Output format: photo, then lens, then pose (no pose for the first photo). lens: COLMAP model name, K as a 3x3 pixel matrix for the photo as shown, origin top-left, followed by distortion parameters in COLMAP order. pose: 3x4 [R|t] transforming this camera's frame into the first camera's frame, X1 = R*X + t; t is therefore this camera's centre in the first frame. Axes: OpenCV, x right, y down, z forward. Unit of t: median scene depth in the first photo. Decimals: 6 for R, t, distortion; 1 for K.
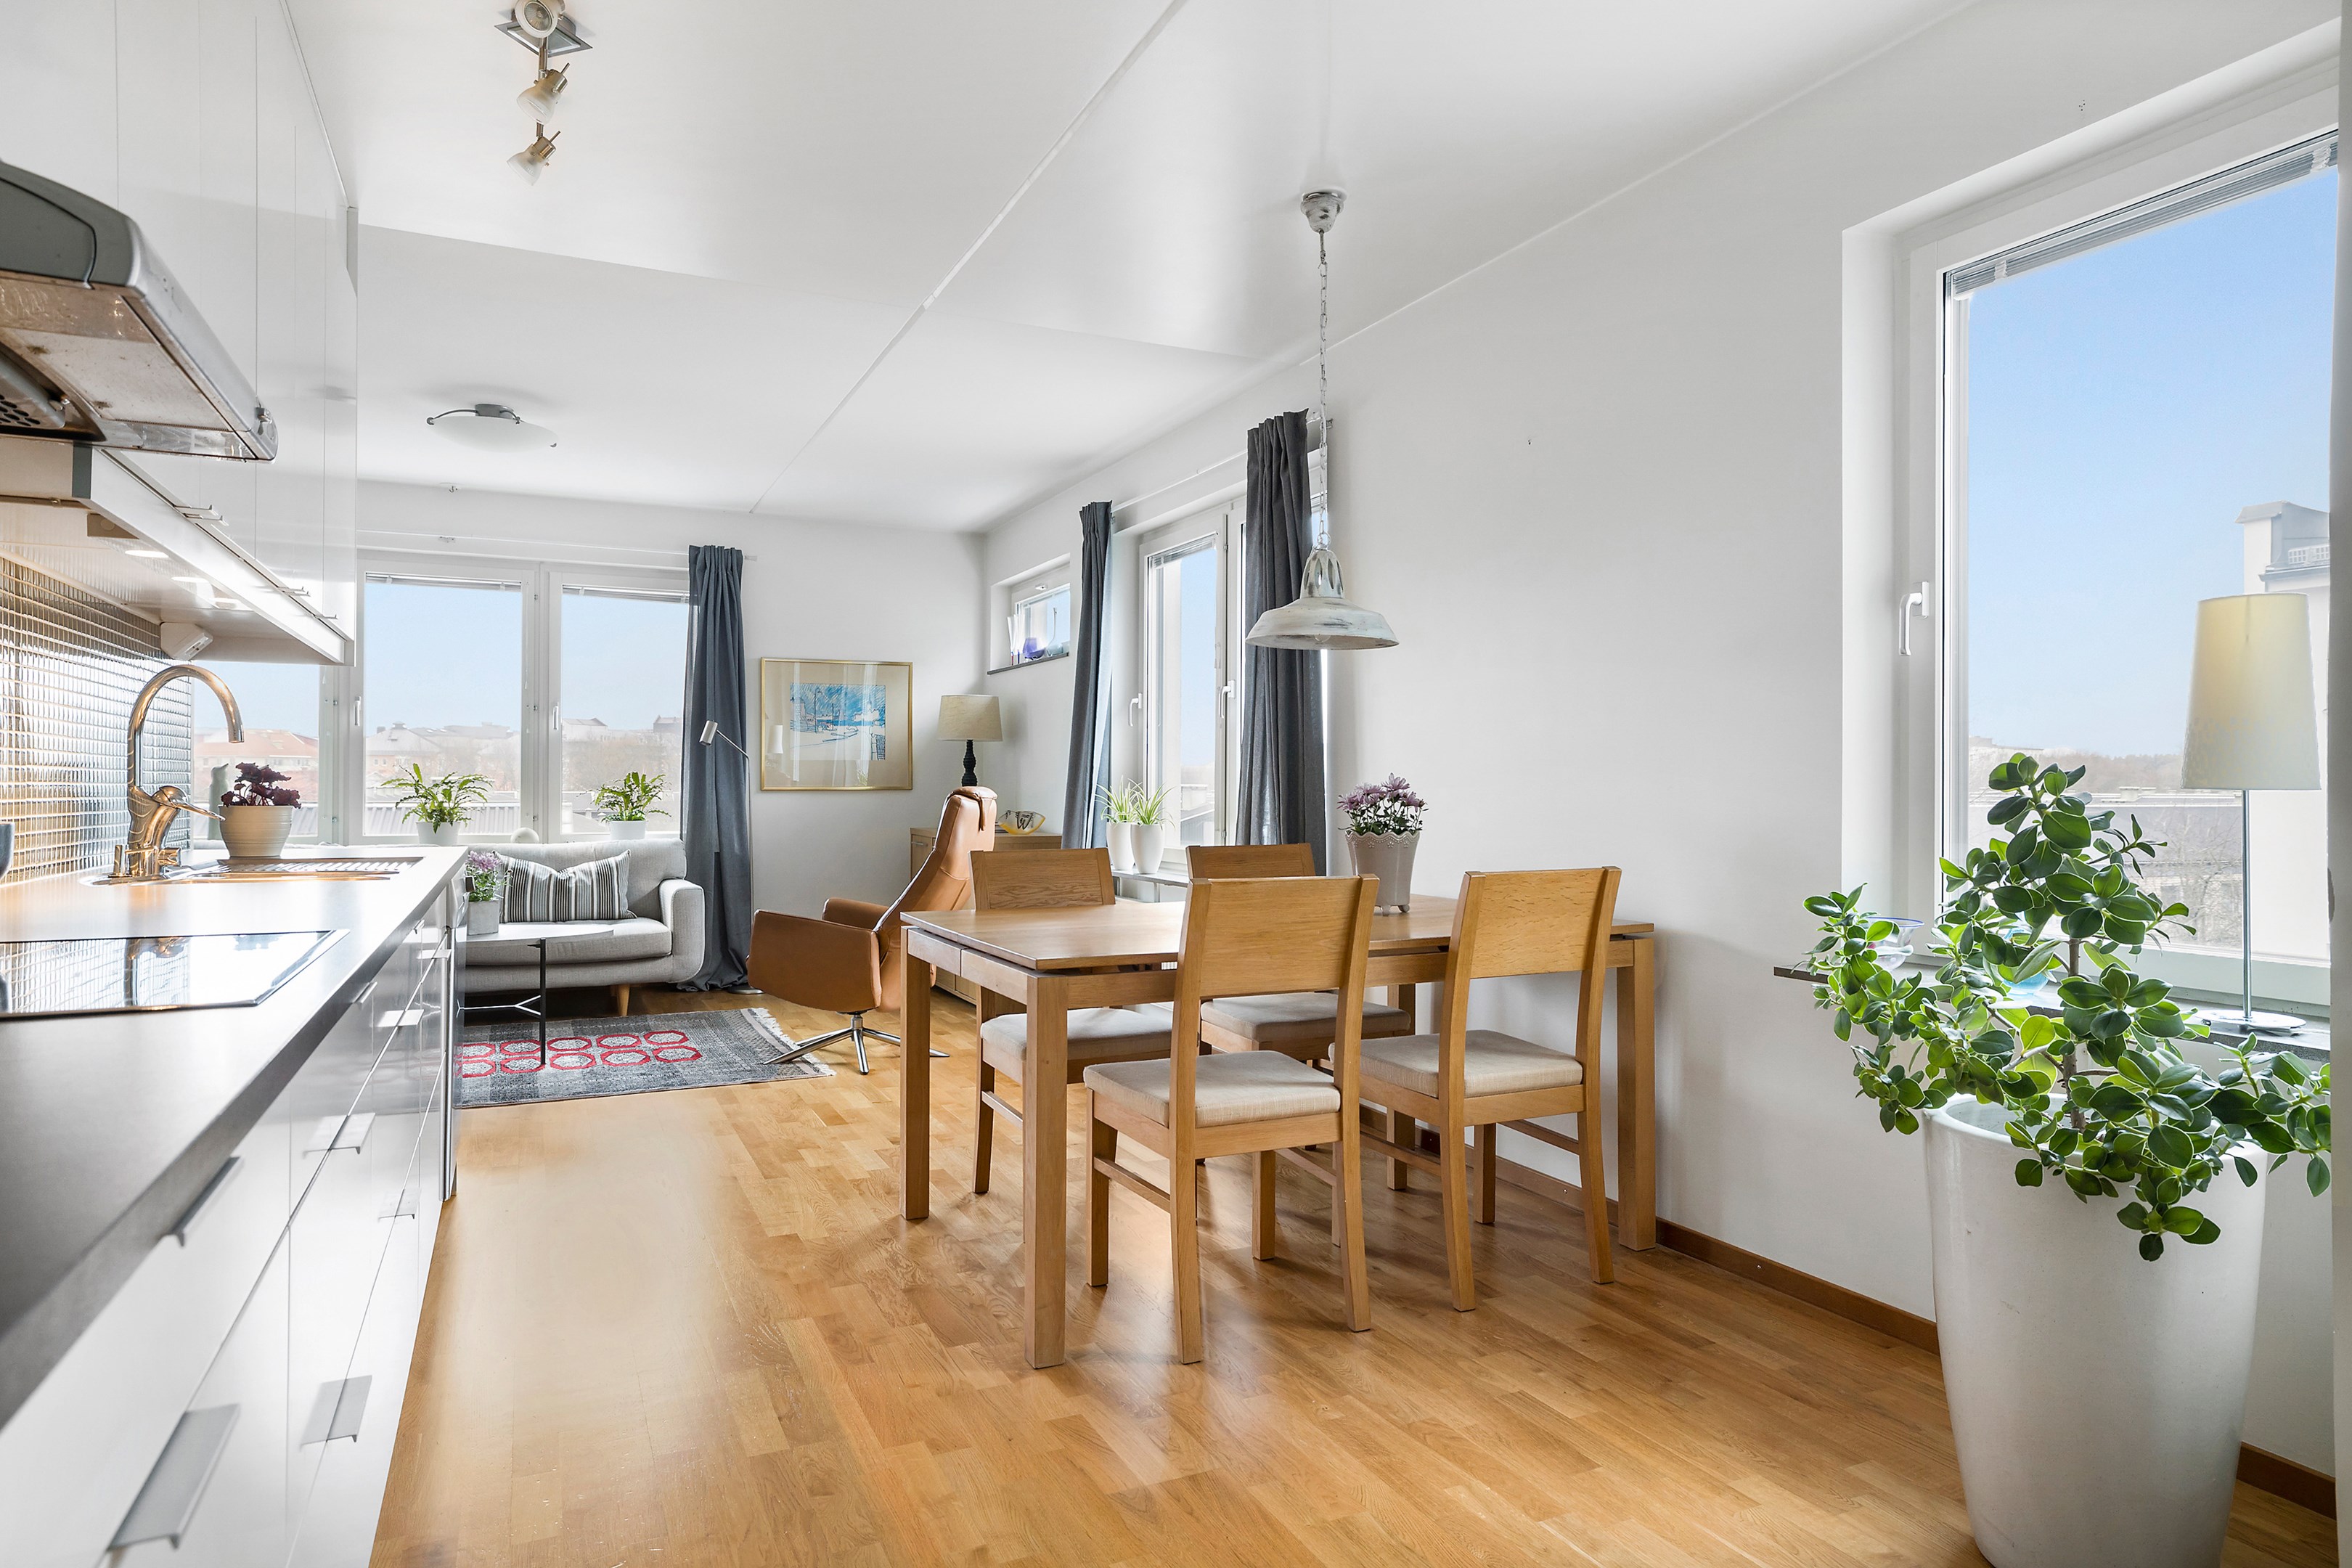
lens RADIAL K [[1396.3, 0, 1167.0], [0, 1396.3, 755.6], [0, 0, 1]] dist [-0.011151, 0.005086]
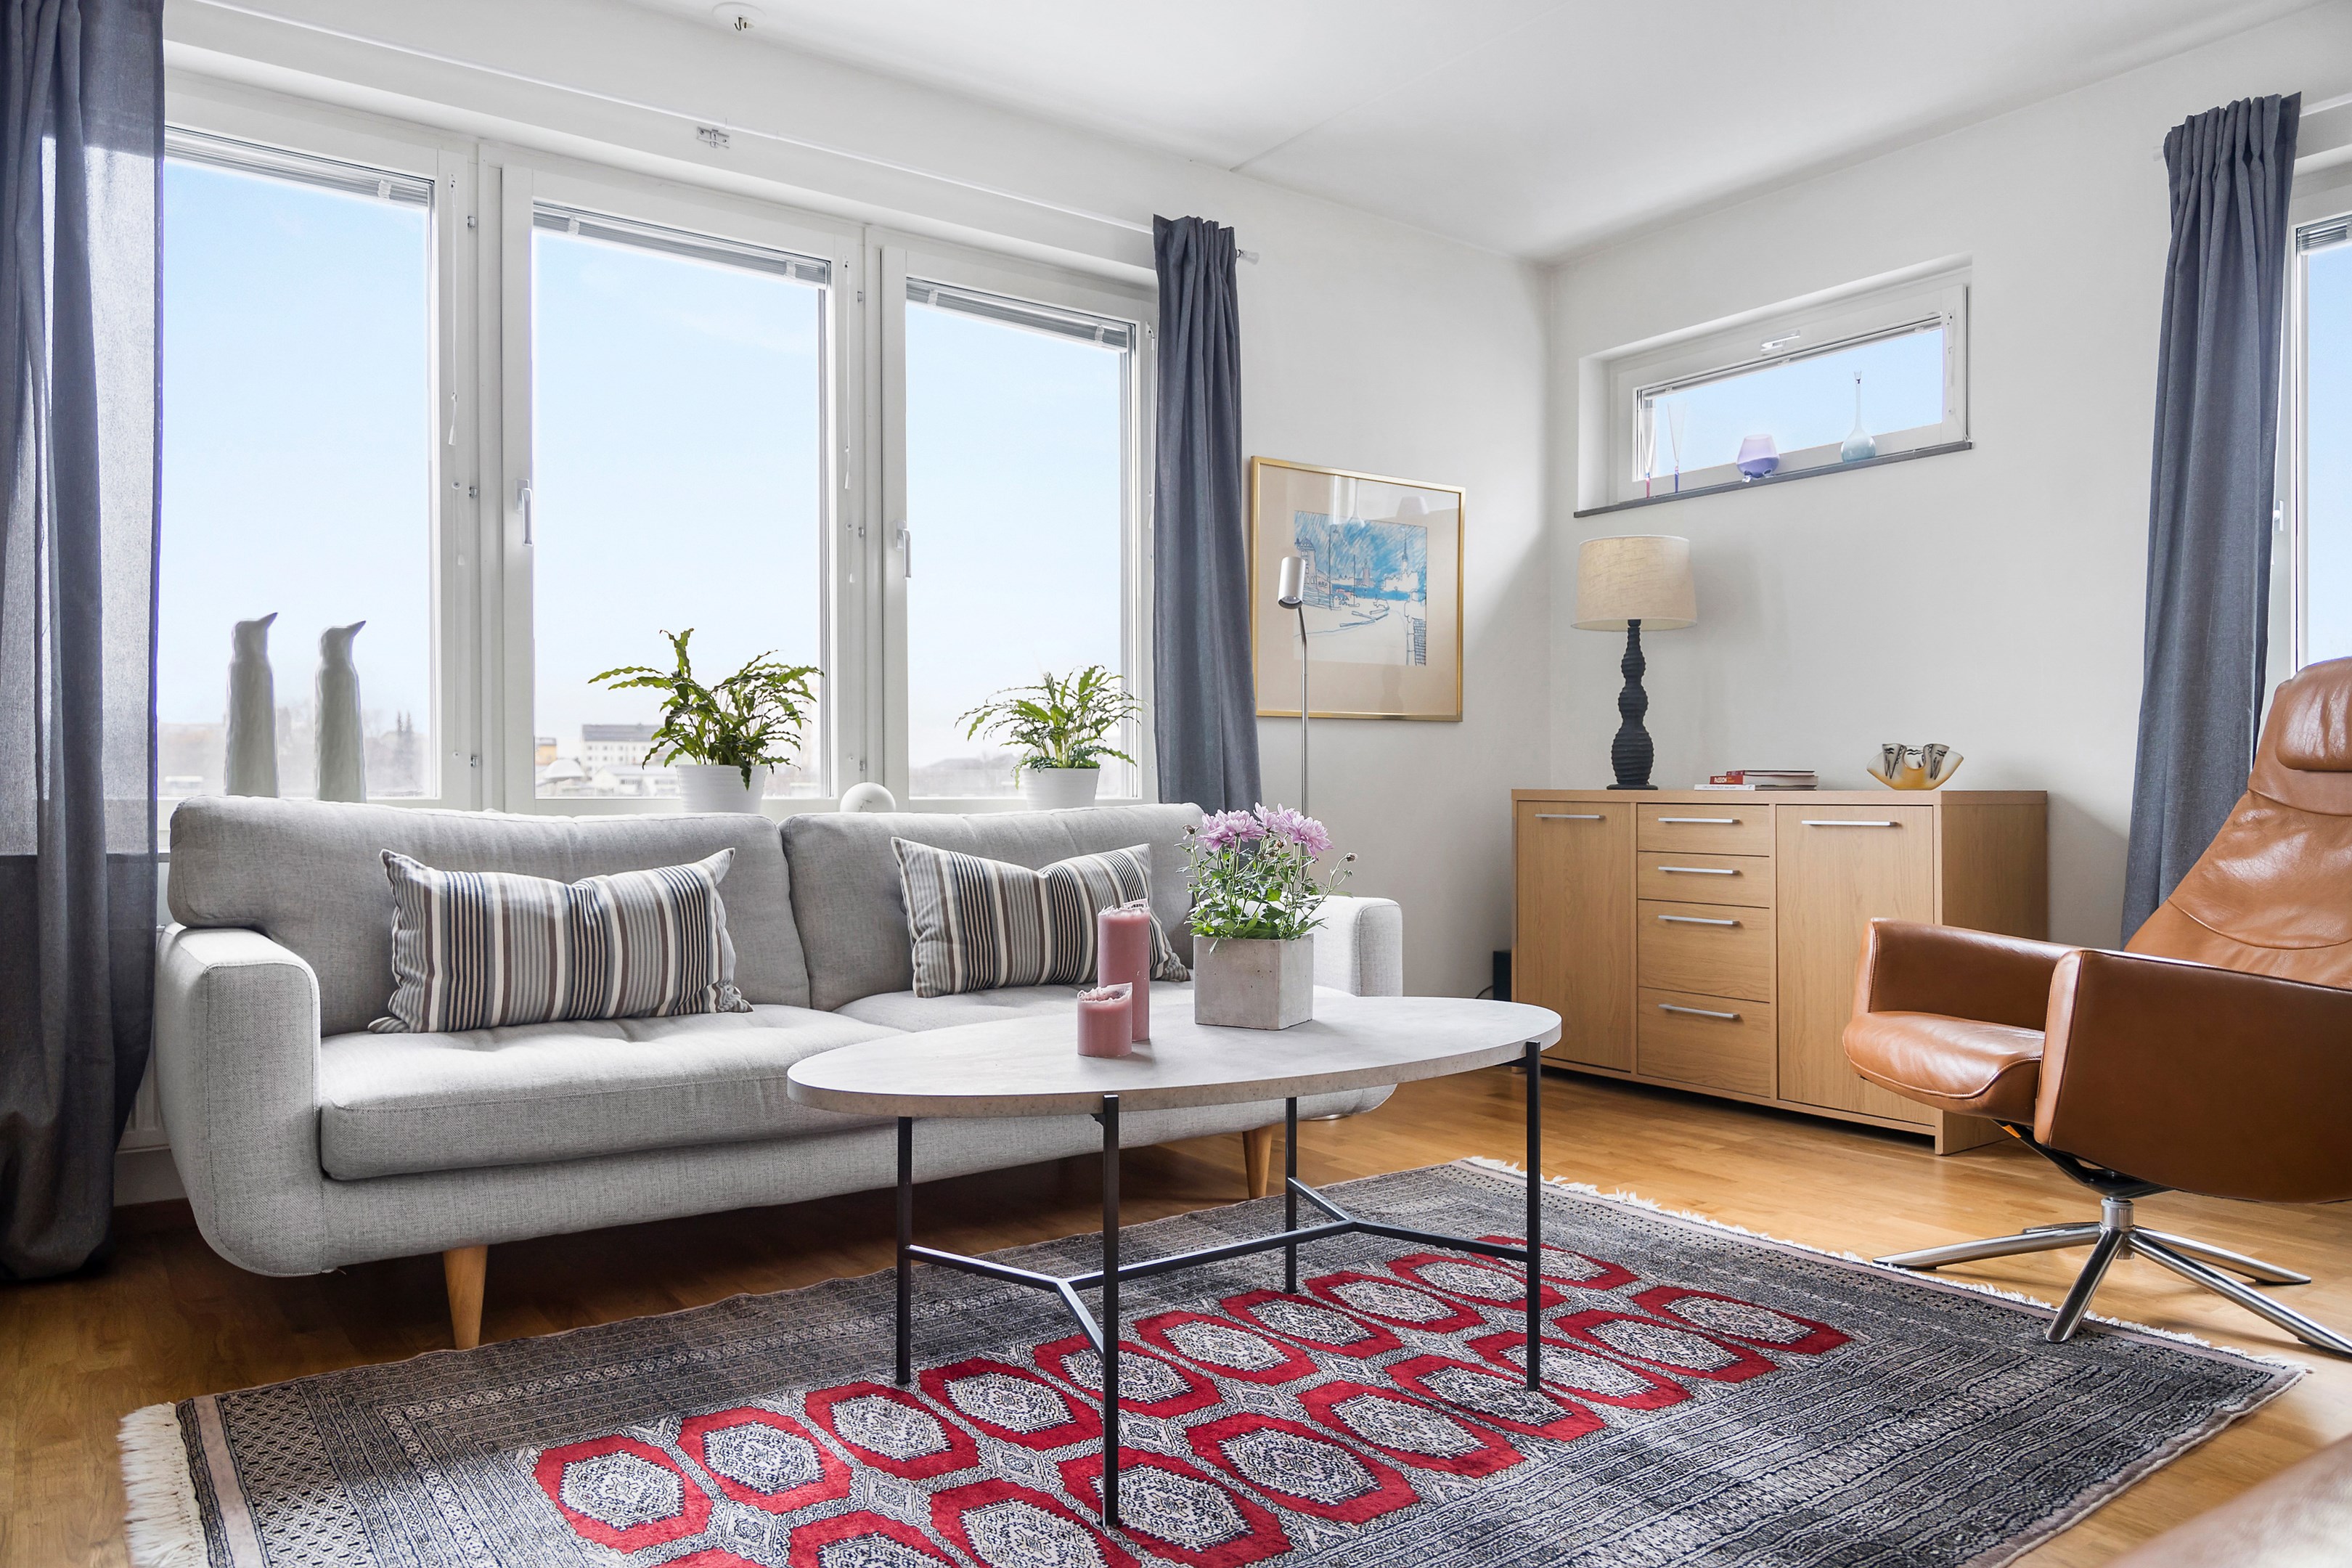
lens RADIAL K [[1585.8, 0, 1152.3], [0, 1585.8, 801.8], [0, 0, 1]] dist [-0.015806, -0.012113]
pose [[0.984533, -0.002697, 0.175179, -0.478674], [-0.002336, 0.999590, 0.028522, 0.044313], [-0.175184, -0.028490, 0.984123, 0.478815]]
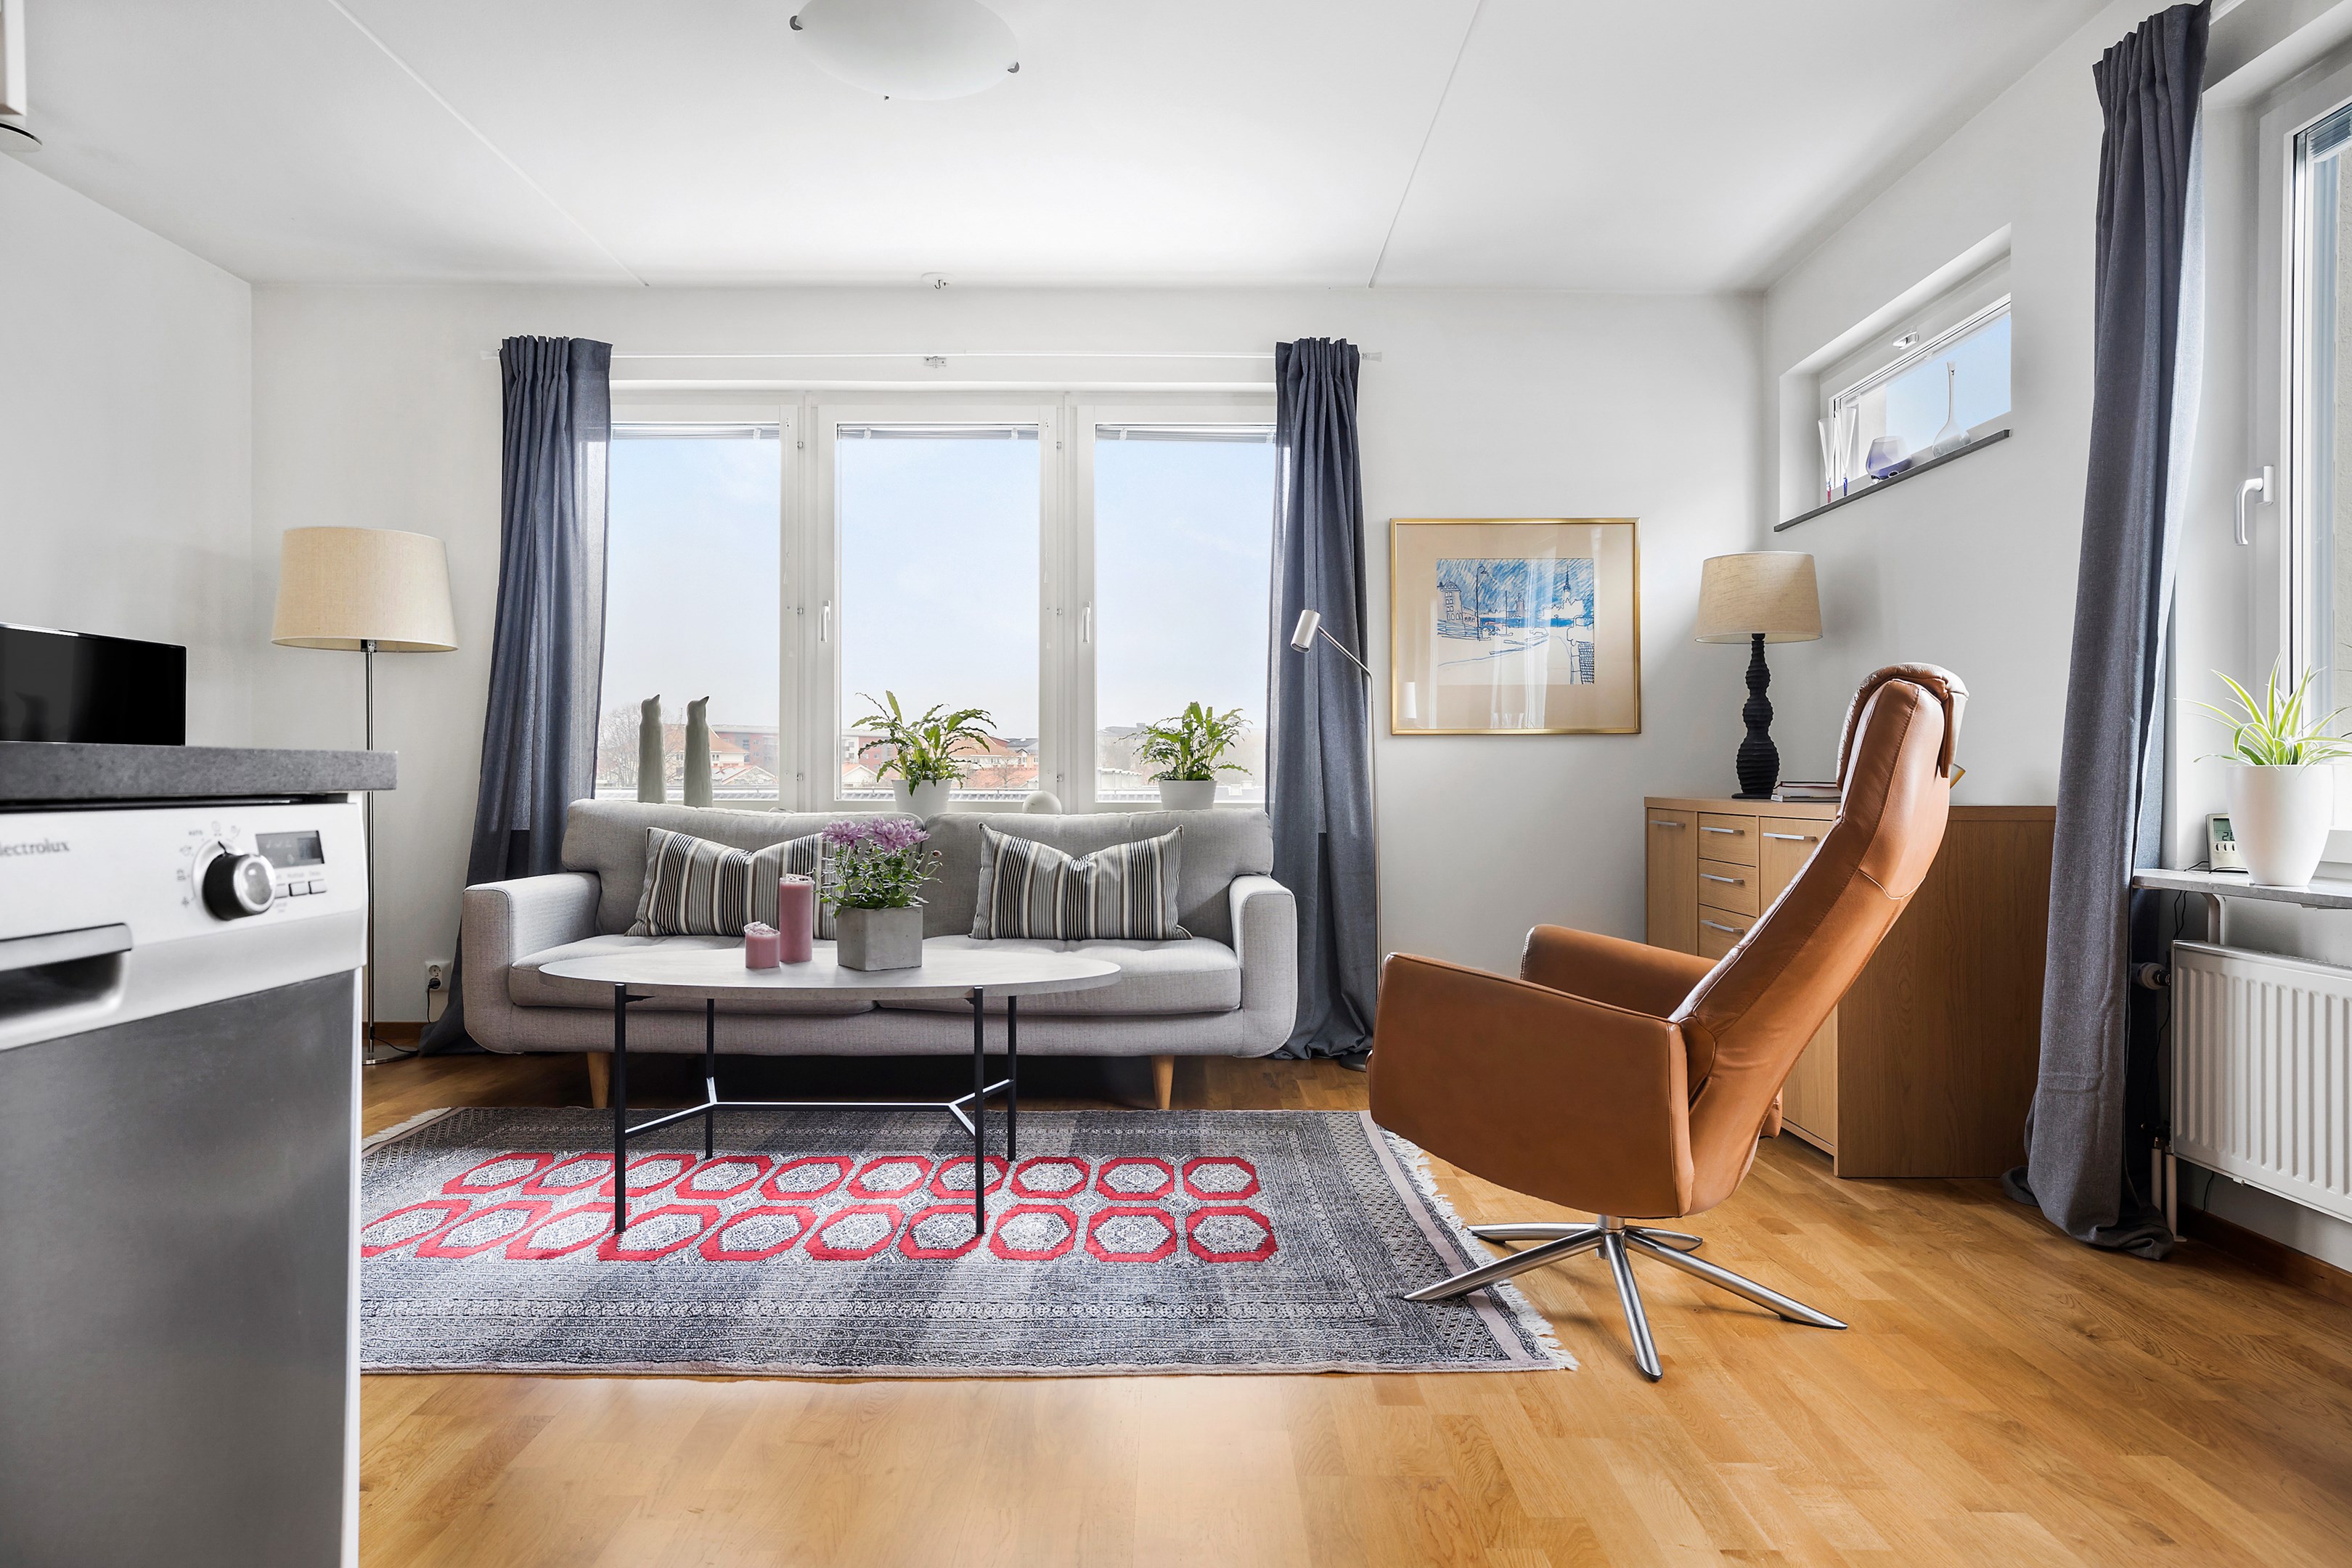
lens RADIAL K [[1396.3, 0, 1159.0], [0, 1396.3, 769.6], [0, 0, 1]] dist [-0.011151, 0.005086]
pose [[0.902845, -0.003490, -0.429952, -0.131505], [0.009047, 0.999900, 0.010881, 0.036380], [0.429871, -0.013713, 0.902786, 0.442914]]
